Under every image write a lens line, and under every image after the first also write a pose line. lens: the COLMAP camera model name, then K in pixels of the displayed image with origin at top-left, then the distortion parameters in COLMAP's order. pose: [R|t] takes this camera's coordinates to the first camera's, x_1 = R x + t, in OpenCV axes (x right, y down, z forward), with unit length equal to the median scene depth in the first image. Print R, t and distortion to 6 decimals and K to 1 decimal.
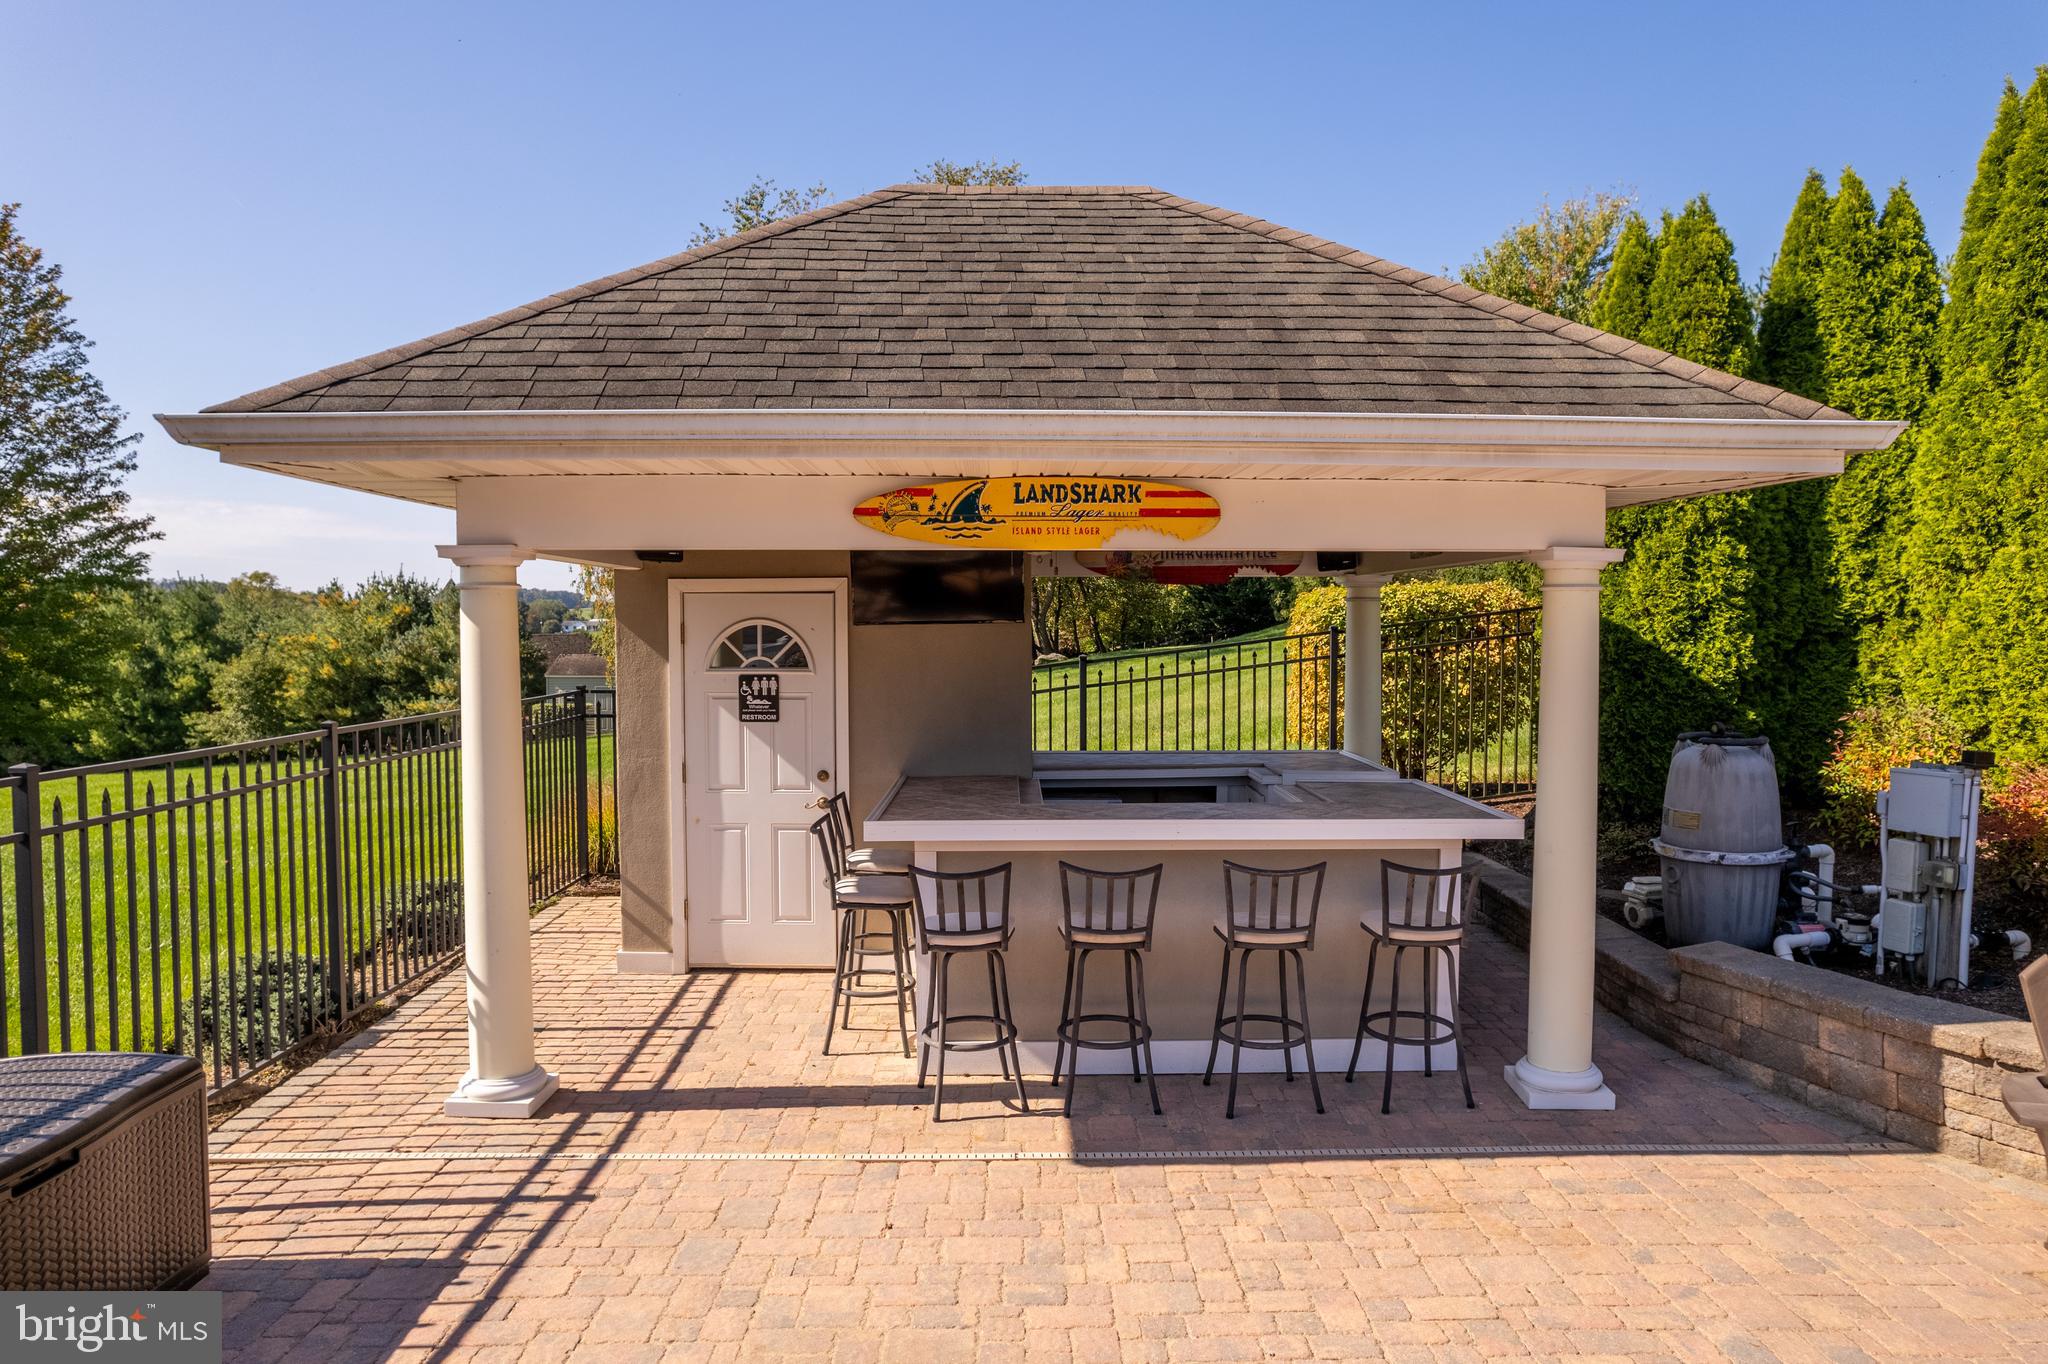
lens RADIAL K [[1317.6, 0, 1028.7], [0, 1317.6, 694.0], [0, 0, 1]] dist [-0.078660, 0.085719]
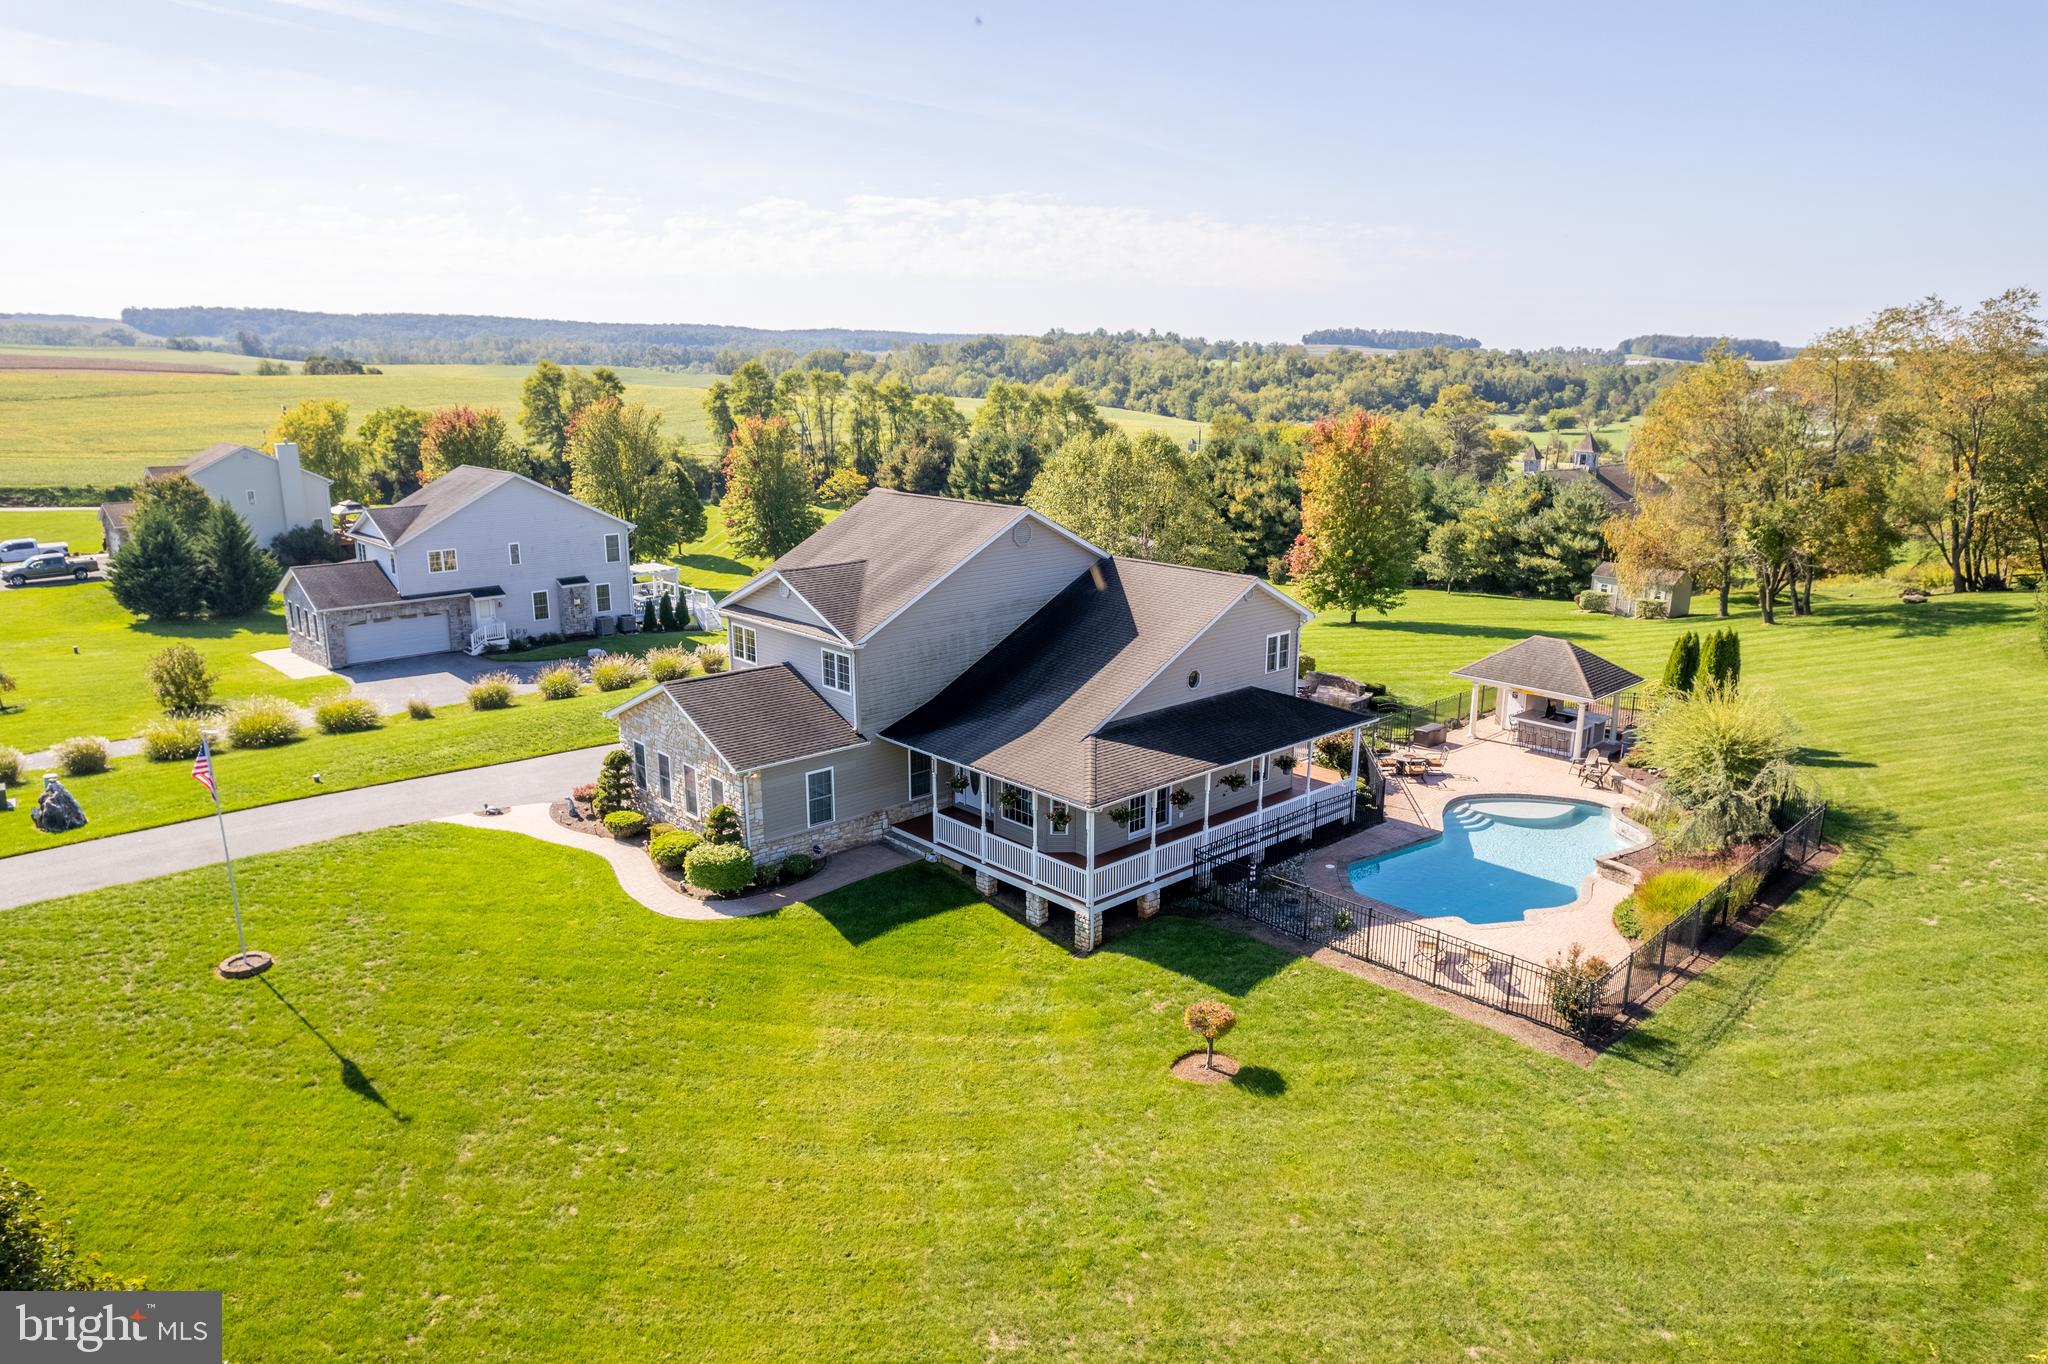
lens RADIAL K [[1317.6, 0, 1028.7], [0, 1317.6, 694.0], [0, 0, 1]] dist [-0.078660, 0.085719]
pose [[0.665367, 0.183278, -0.723669, 3.294350], [-0.040718, 0.976861, 0.209965, -1.437398], [0.745406, -0.110237, 0.657433, -5.880722]]
